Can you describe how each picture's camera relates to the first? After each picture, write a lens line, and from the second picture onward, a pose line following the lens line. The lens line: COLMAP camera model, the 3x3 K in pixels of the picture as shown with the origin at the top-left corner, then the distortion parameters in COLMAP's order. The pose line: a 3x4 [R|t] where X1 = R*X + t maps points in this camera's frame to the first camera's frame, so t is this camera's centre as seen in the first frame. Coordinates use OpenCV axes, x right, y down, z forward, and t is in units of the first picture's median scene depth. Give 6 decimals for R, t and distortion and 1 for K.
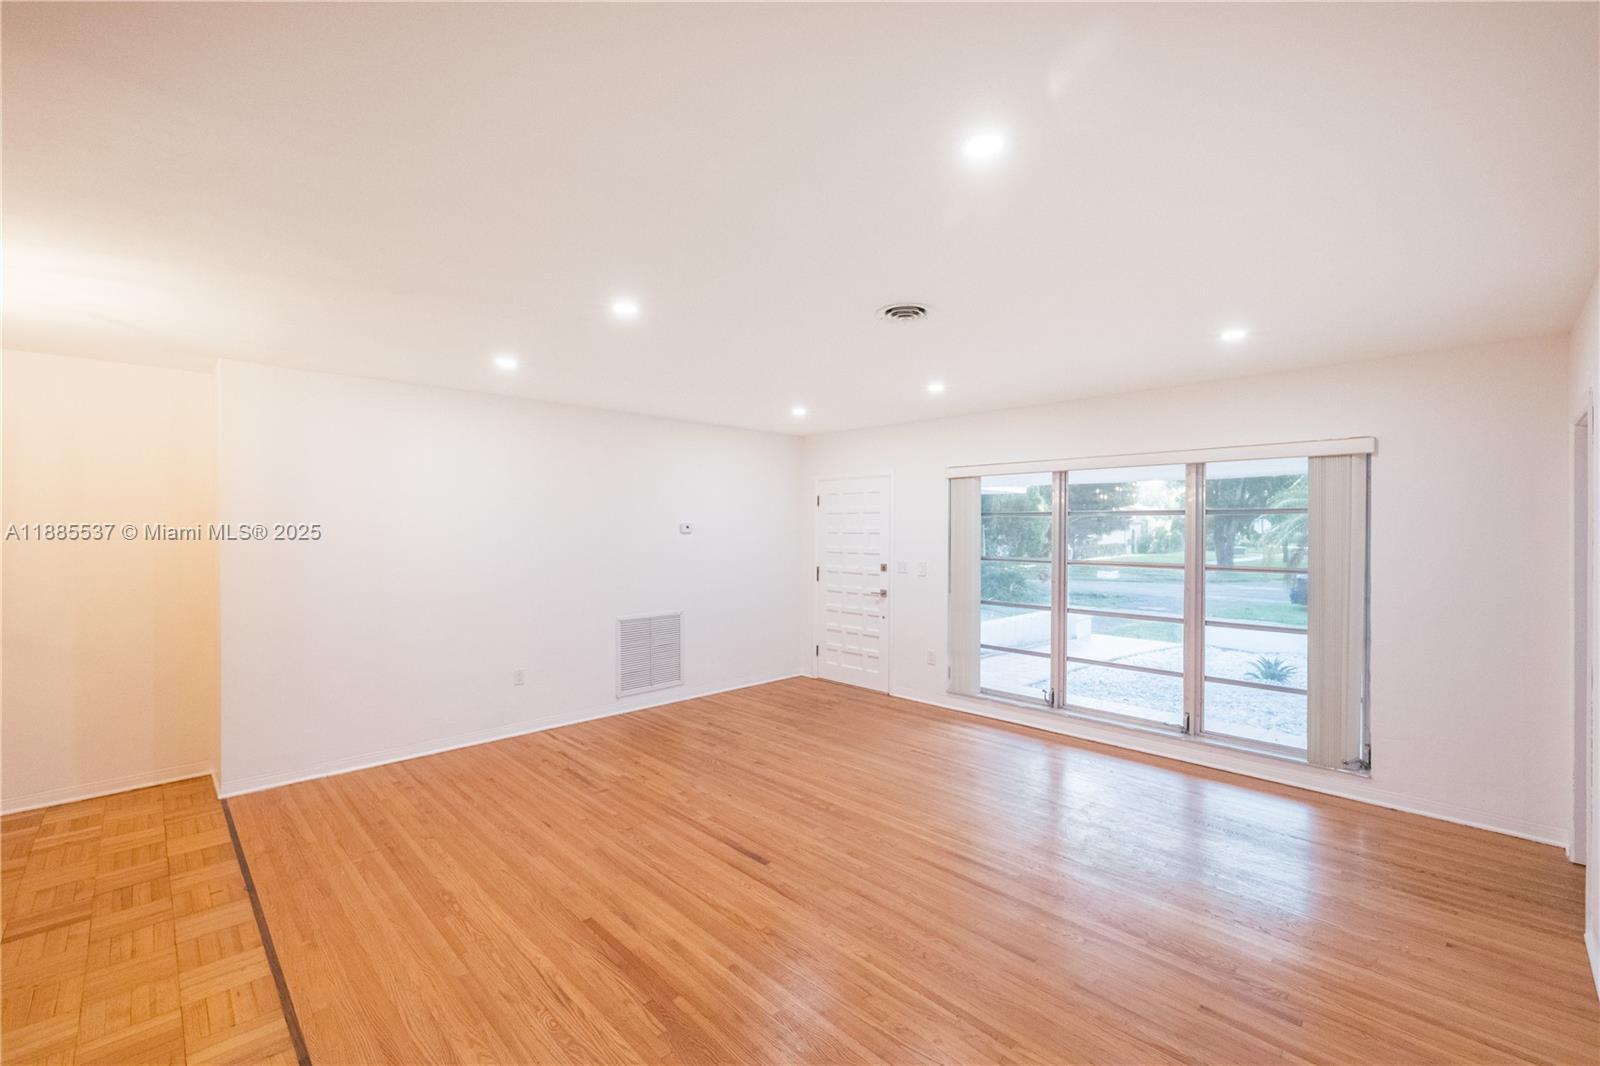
lens RADIAL K [[673.3, 0, 797.9], [0, 673.3, 527.0], [0, 0, 1]] dist [0.000019, 0.000172]
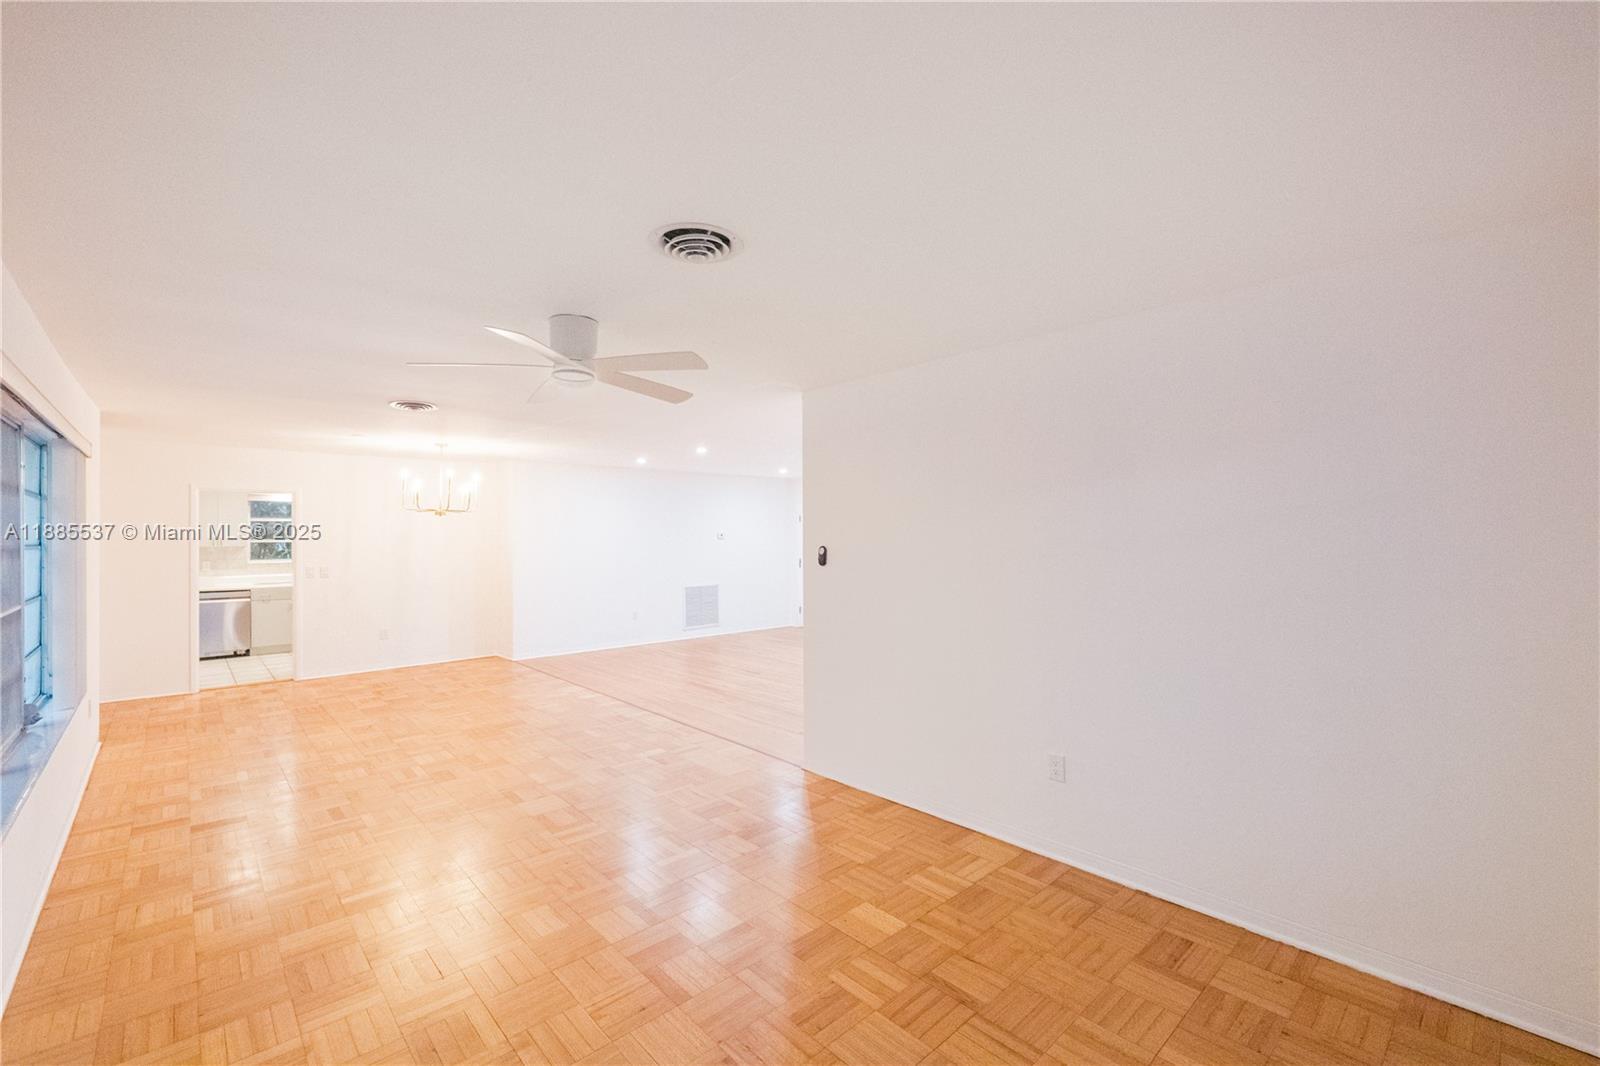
lens RADIAL K [[673.3, 0, 797.9], [0, 673.3, 527.0], [0, 0, 1]] dist [0.000019, 0.000172]
pose [[0.999547, -0.003833, -0.029852, 0.100428], [0.003505, 0.999933, -0.011014, -0.000701], [0.029892, 0.010904, 0.999494, -0.875950]]
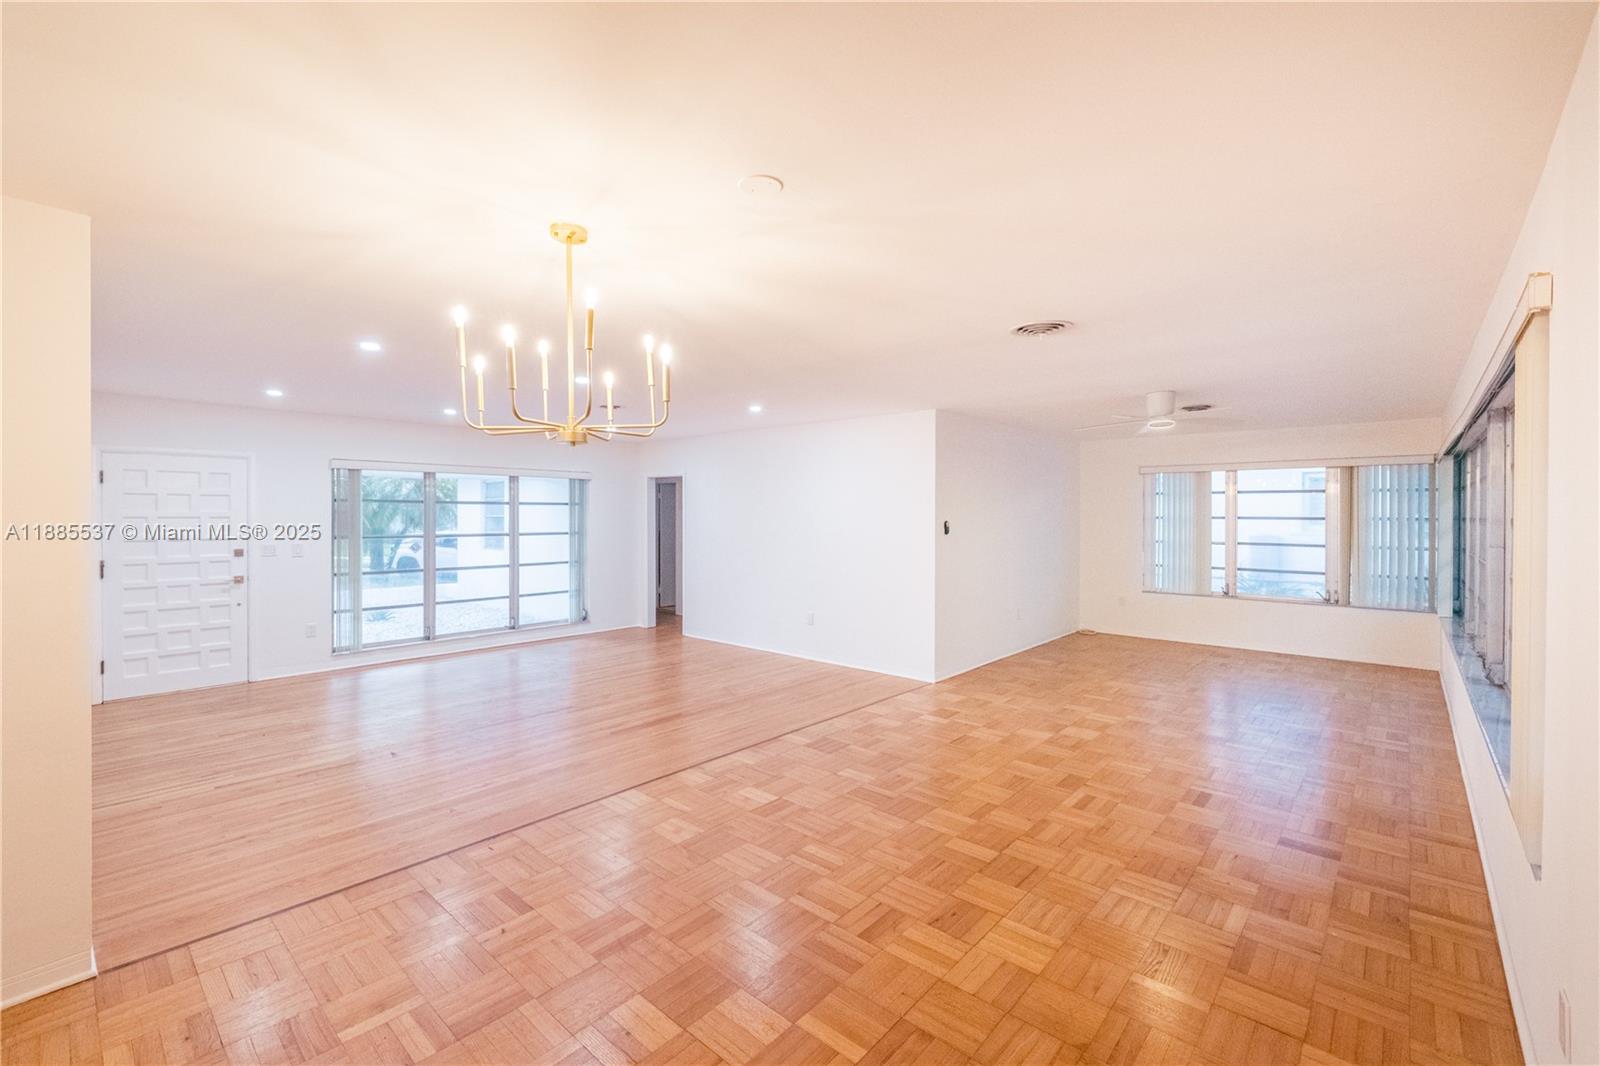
lens RADIAL K [[680.4, 0, 802.2], [0, 680.4, 521.8], [0, 0, 1]] dist [-0.000338, 0.000218]
pose [[-0.068962, -0.010950, 0.997559, -1.118815], [-0.002180, 0.999939, 0.010826, 0.004002], [-0.997617, -0.001428, -0.068982, 0.328061]]
